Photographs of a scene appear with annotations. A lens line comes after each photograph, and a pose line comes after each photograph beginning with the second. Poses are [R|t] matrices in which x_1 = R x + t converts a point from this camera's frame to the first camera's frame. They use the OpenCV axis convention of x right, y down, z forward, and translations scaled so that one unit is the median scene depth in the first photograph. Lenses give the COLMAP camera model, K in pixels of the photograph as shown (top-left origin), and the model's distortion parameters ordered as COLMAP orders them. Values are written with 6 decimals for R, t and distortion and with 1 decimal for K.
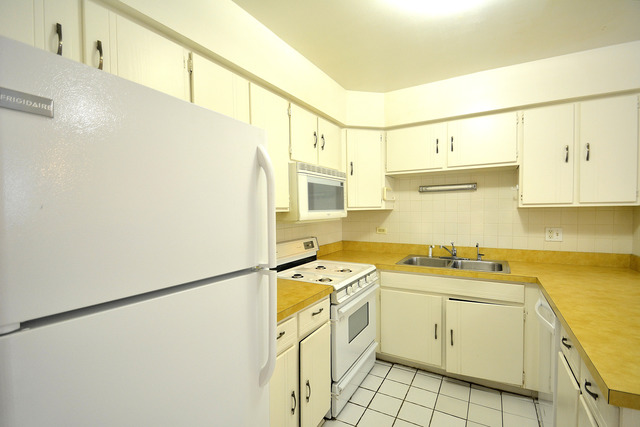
lens RADIAL K [[298.5, 0, 314.6], [0, 298.5, 218.6], [0, 0, 1]] dist [0.004821, -0.000088]
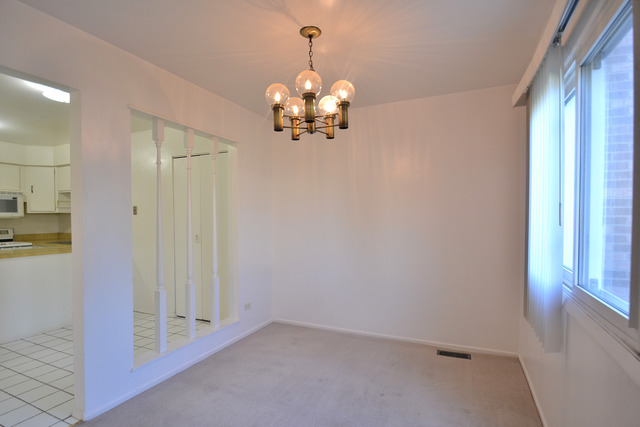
lens RADIAL K [[326.6, 0, 316.8], [0, 326.6, 216.9], [0, 0, 1]] dist [-0.002696, -0.002157]
pose [[0.995137, 0.009157, 0.098073, 1.735498], [-0.006063, 0.999476, -0.031796, 0.050094], [-0.098313, 0.031047, 0.994671, -1.160030]]
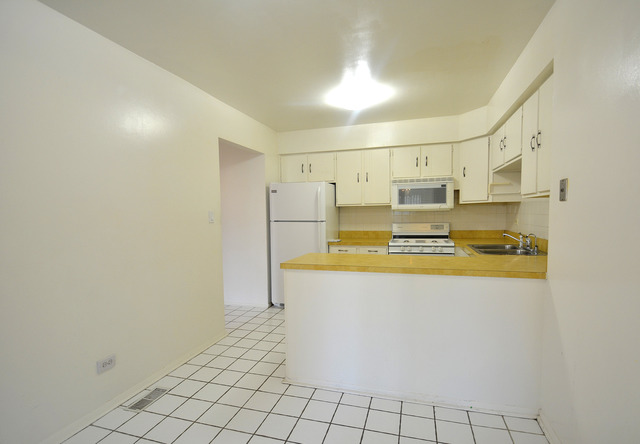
lens RADIAL K [[306.8, 0, 323.6], [0, 306.8, 224.0], [0, 0, 1]] dist [-0.001796, 0.000092]
pose [[0.255198, 0.048166, -0.965688, 1.393605], [-0.015772, 0.998833, 0.045651, 0.011761], [0.966760, 0.003580, 0.255659, 0.049662]]
